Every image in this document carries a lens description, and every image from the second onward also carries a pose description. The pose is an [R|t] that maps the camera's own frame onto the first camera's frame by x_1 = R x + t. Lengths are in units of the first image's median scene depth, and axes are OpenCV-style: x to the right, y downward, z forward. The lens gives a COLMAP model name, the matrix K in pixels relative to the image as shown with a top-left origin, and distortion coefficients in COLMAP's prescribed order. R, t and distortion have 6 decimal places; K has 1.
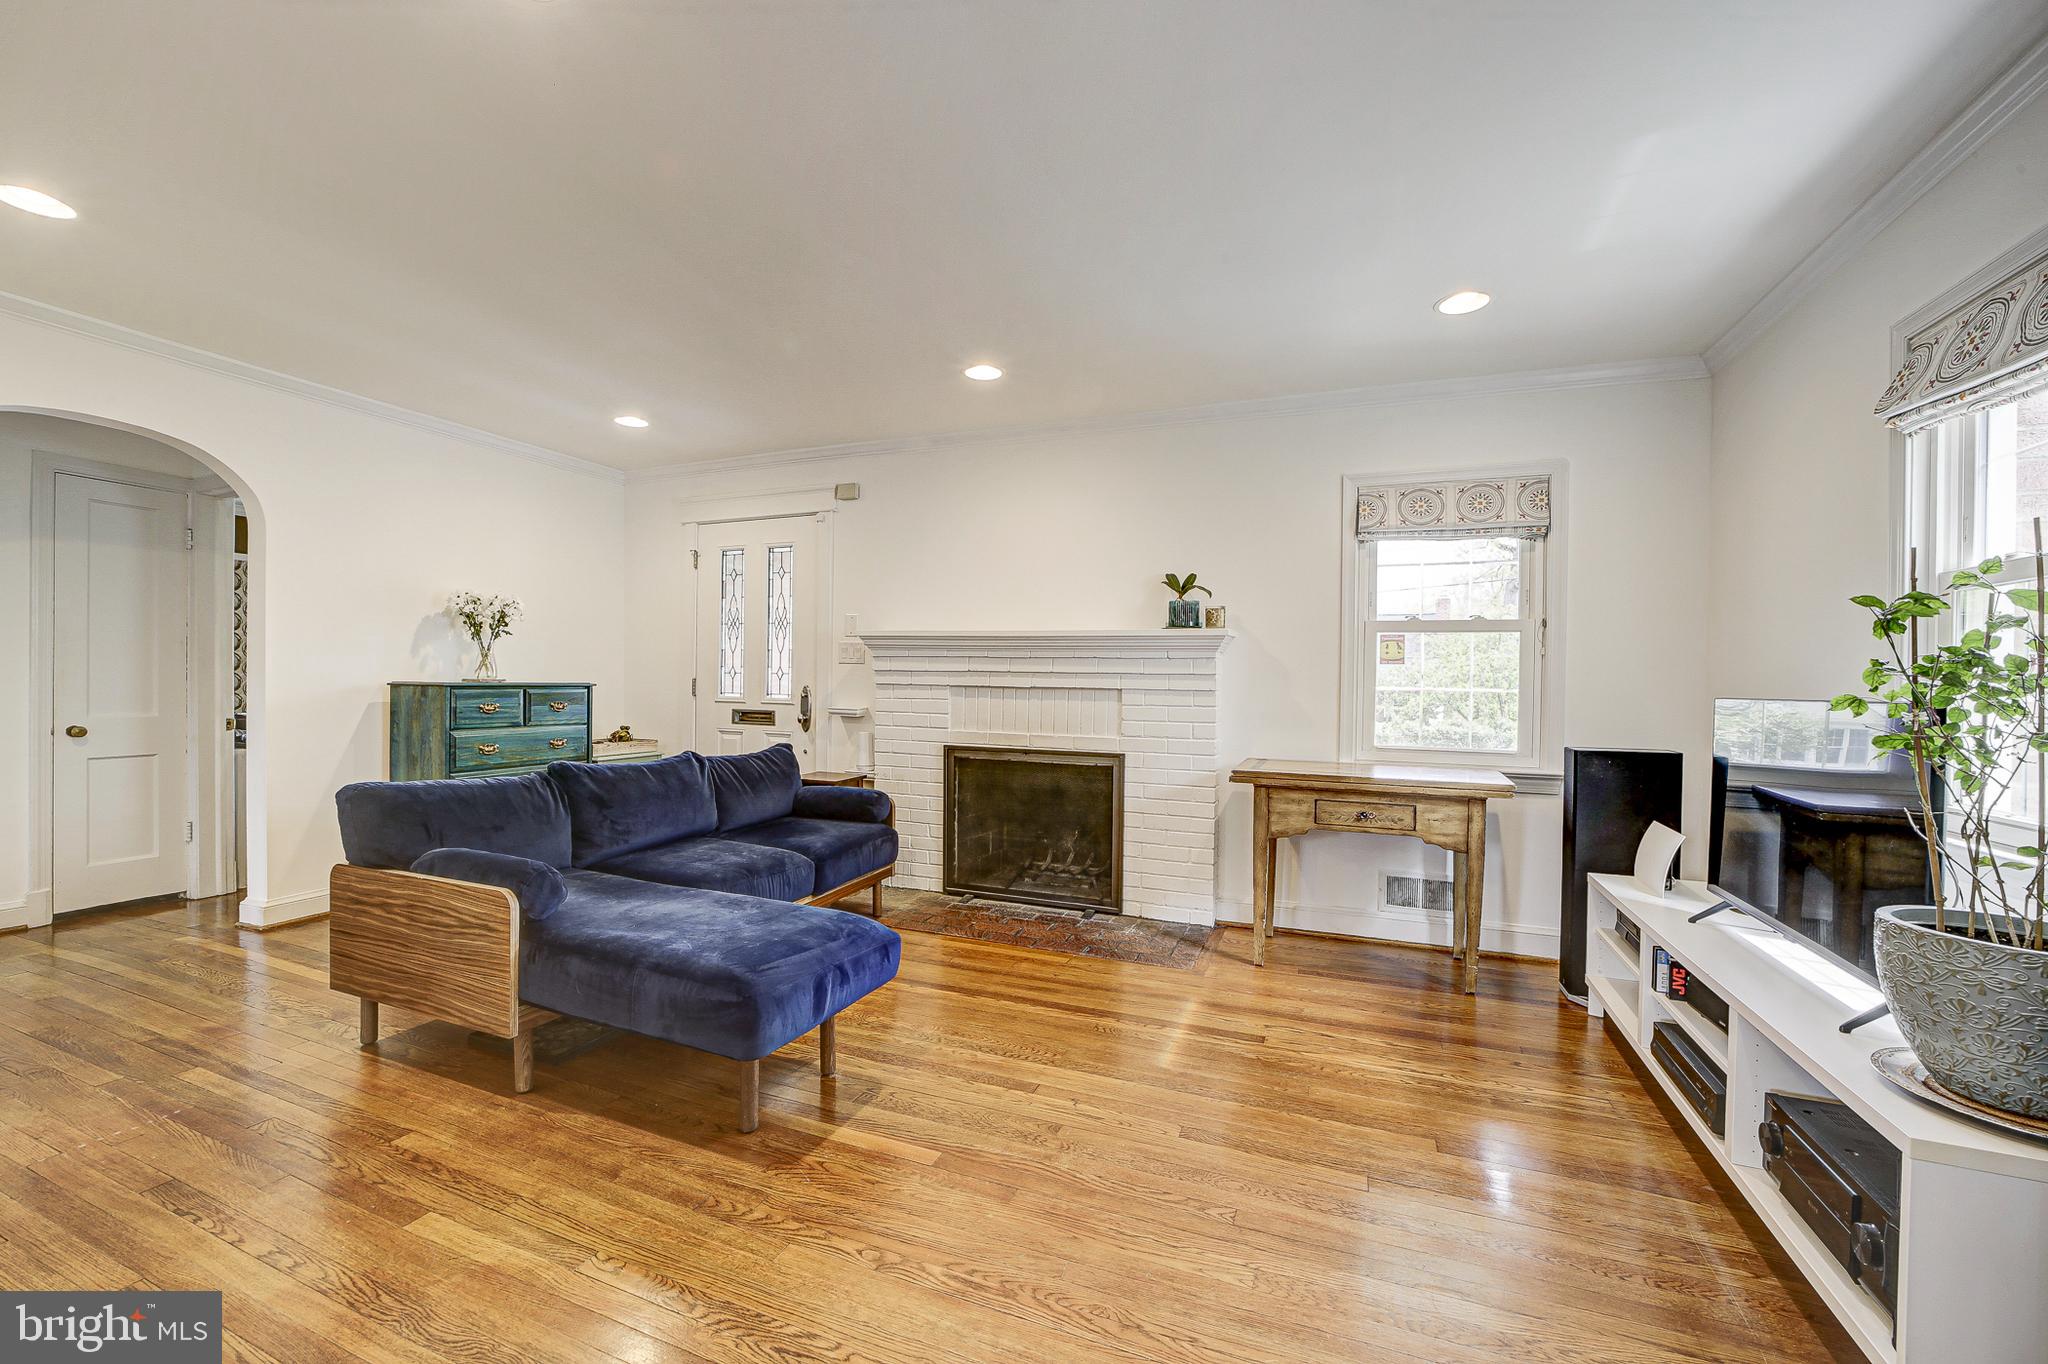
lens RADIAL K [[786.2, 0, 1032.3], [0, 786.2, 689.9], [0, 0, 1]] dist [-0.017264, 0.003050]
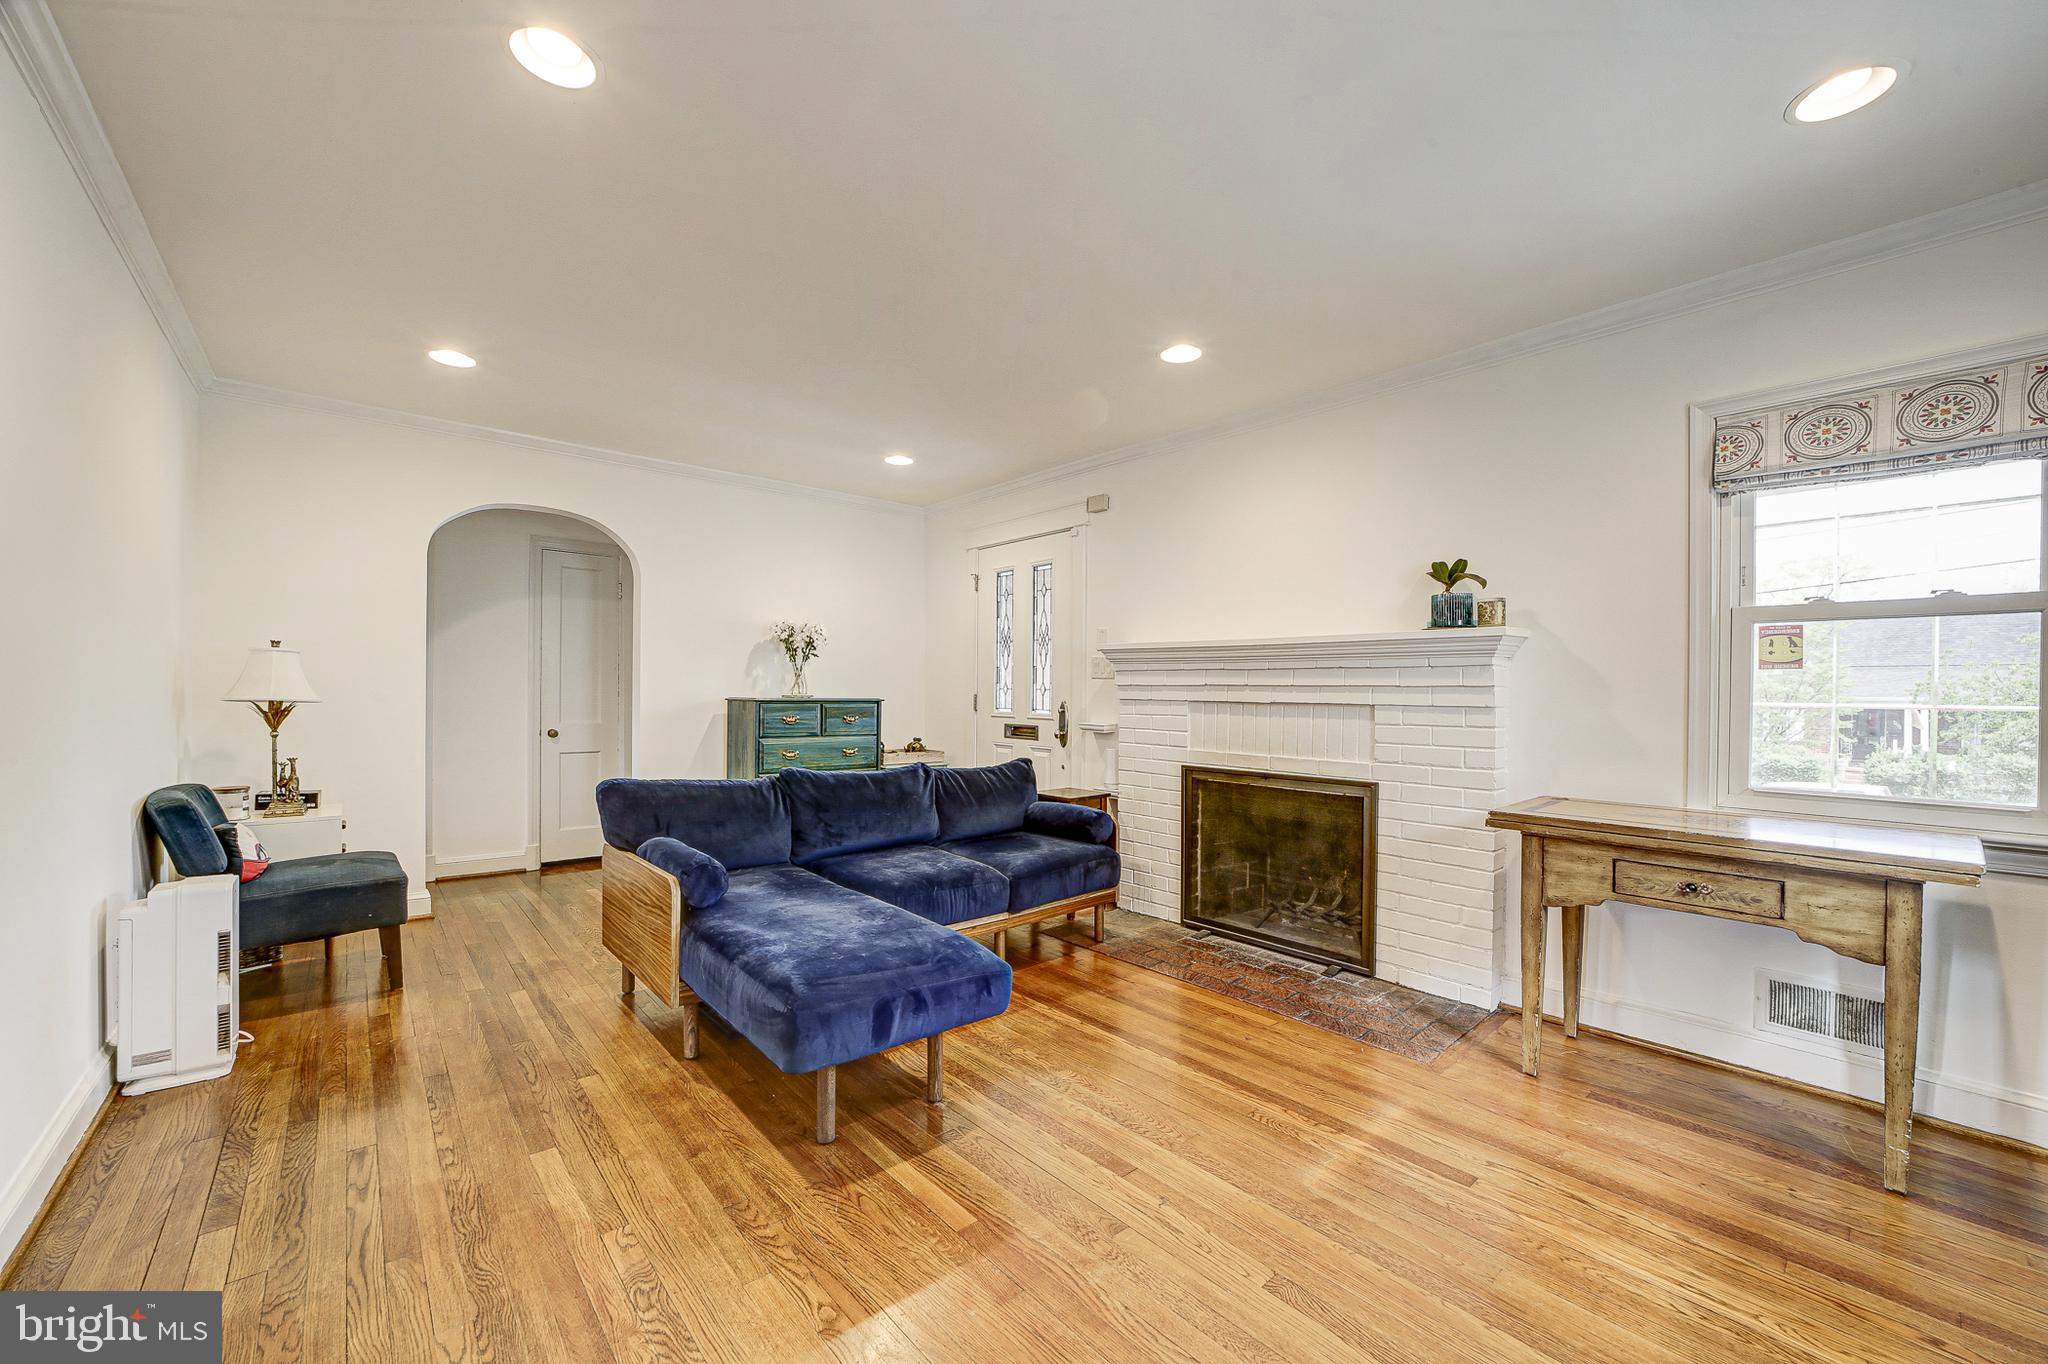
lens RADIAL K [[786.2, 0, 1059.7], [0, 786.2, 696.3], [0, 0, 1]] dist [-0.017264, 0.003050]
pose [[0.899407, -0.002347, -0.437106, 0.199674], [-0.003310, 0.999920, -0.012180, 0.001277], [0.437100, 0.012402, 0.899328, 0.125904]]
